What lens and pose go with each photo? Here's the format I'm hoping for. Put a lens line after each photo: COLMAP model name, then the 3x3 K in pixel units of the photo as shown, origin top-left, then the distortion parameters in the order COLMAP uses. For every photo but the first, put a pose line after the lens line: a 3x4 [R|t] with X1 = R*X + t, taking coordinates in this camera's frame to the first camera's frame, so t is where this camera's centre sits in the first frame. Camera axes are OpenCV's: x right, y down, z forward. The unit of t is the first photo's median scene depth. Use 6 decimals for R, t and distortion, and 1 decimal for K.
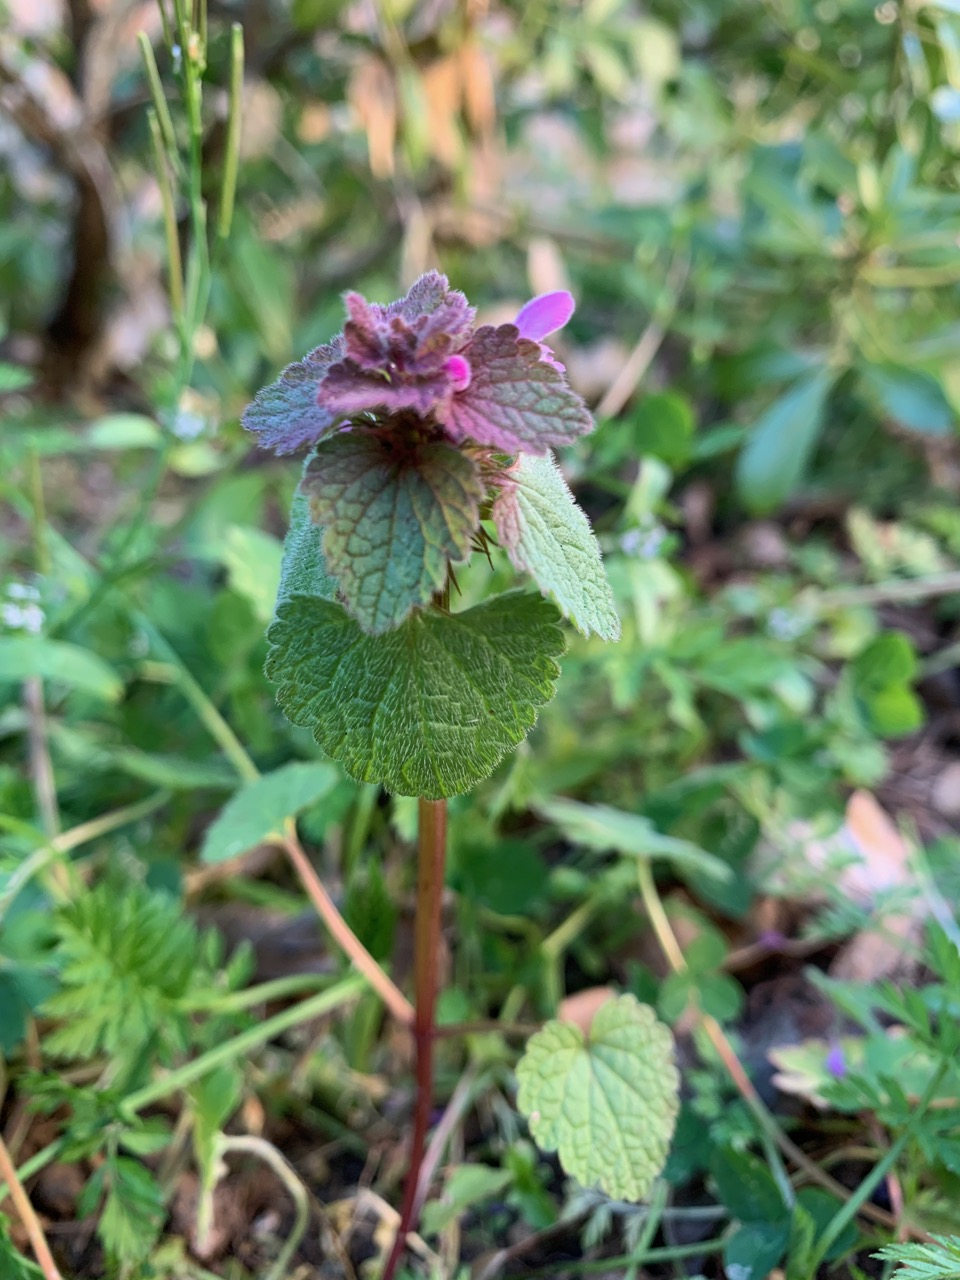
lens RADIAL K [[981.0, 0, 480.0], [0, 981.0, 640.0], [0, 0, 1]] dist [-0.002318, -0.122809]
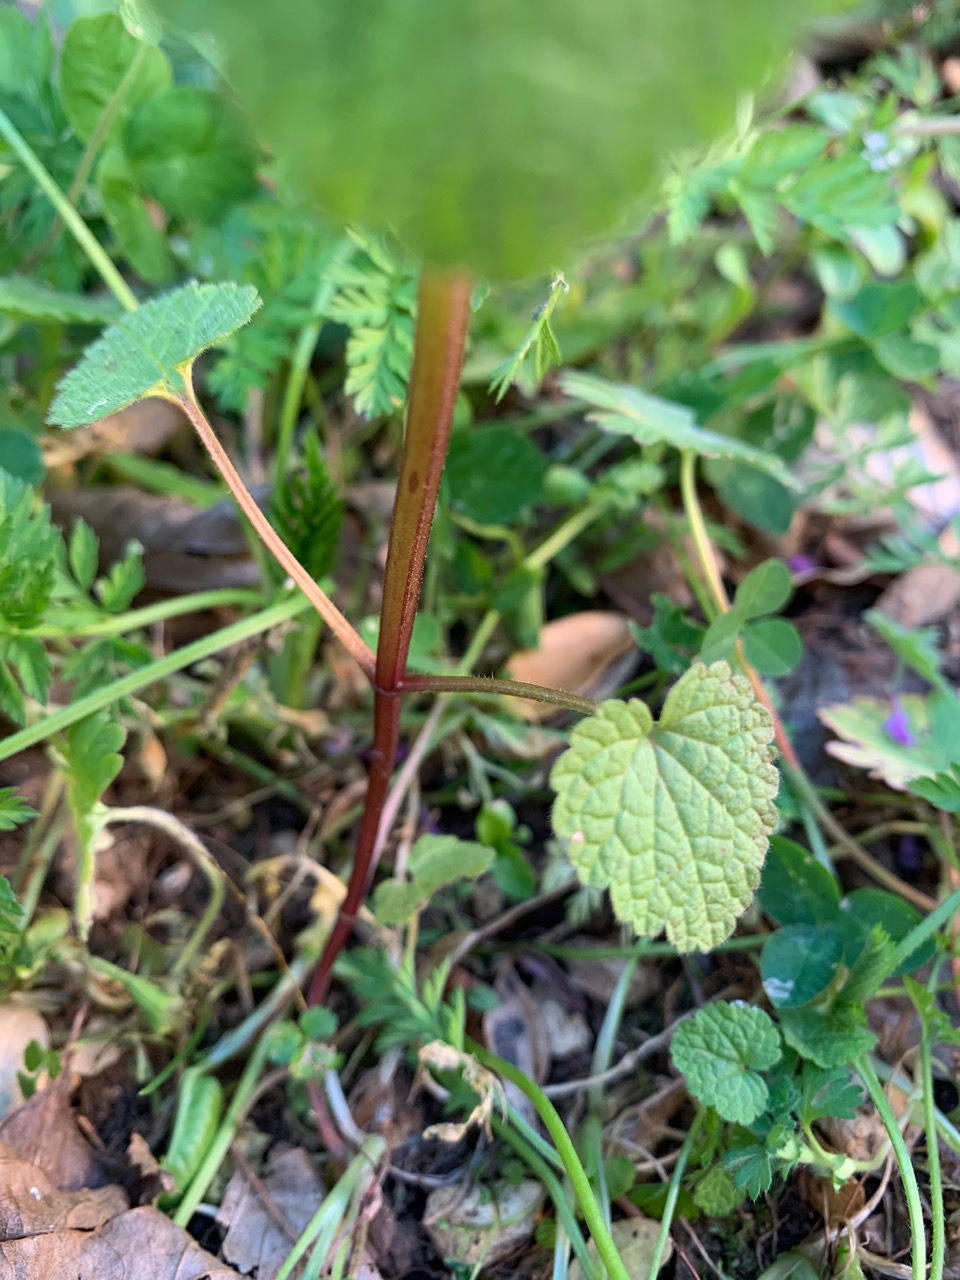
lens RADIAL K [[977.8, 0, 480.0], [0, 977.8, 640.0], [0, 0, 1]] dist [0.001214, -0.000573]
pose [[0.995533, 0.039433, 0.085790, -0.049816], [-0.070125, 0.917221, 0.392157, 0.083714], [-0.063225, -0.396421, 0.915889, 0.330666]]
